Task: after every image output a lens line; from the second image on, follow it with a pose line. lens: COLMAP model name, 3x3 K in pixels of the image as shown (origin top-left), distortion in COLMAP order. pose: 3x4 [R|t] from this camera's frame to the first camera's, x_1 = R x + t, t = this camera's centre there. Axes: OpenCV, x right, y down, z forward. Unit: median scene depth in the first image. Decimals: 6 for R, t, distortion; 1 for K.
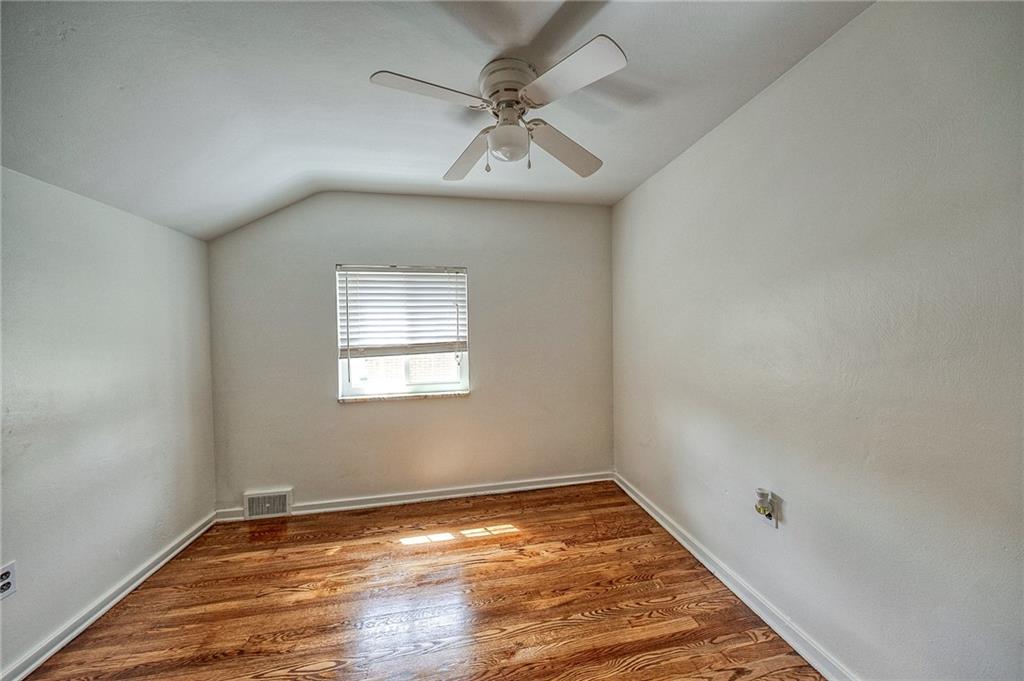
lens RADIAL K [[345.9, 0, 514.2], [0, 345.9, 343.8], [0, 0, 1]] dist [0.004568, -0.001911]
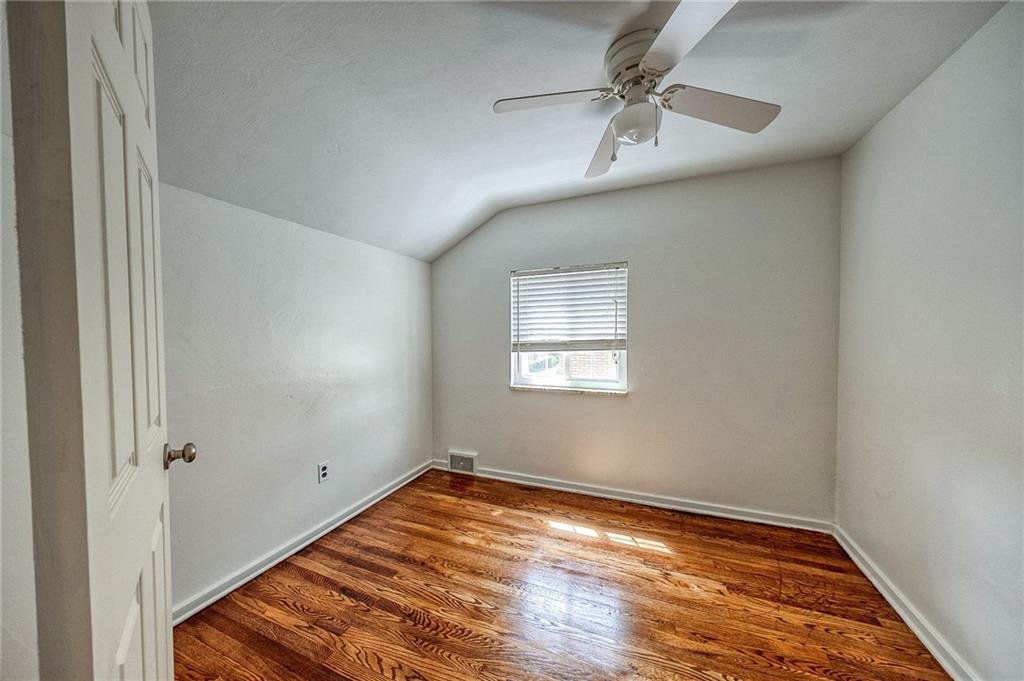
lens RADIAL K [[345.9, 0, 514.2], [0, 345.9, 344.2], [0, 0, 1]] dist [0.004568, -0.001911]
pose [[0.839034, 0.028951, -0.543309, 0.157650], [-0.024008, 0.999581, 0.016187, -0.002292], [0.543550, -0.000538, 0.839377, 0.035696]]
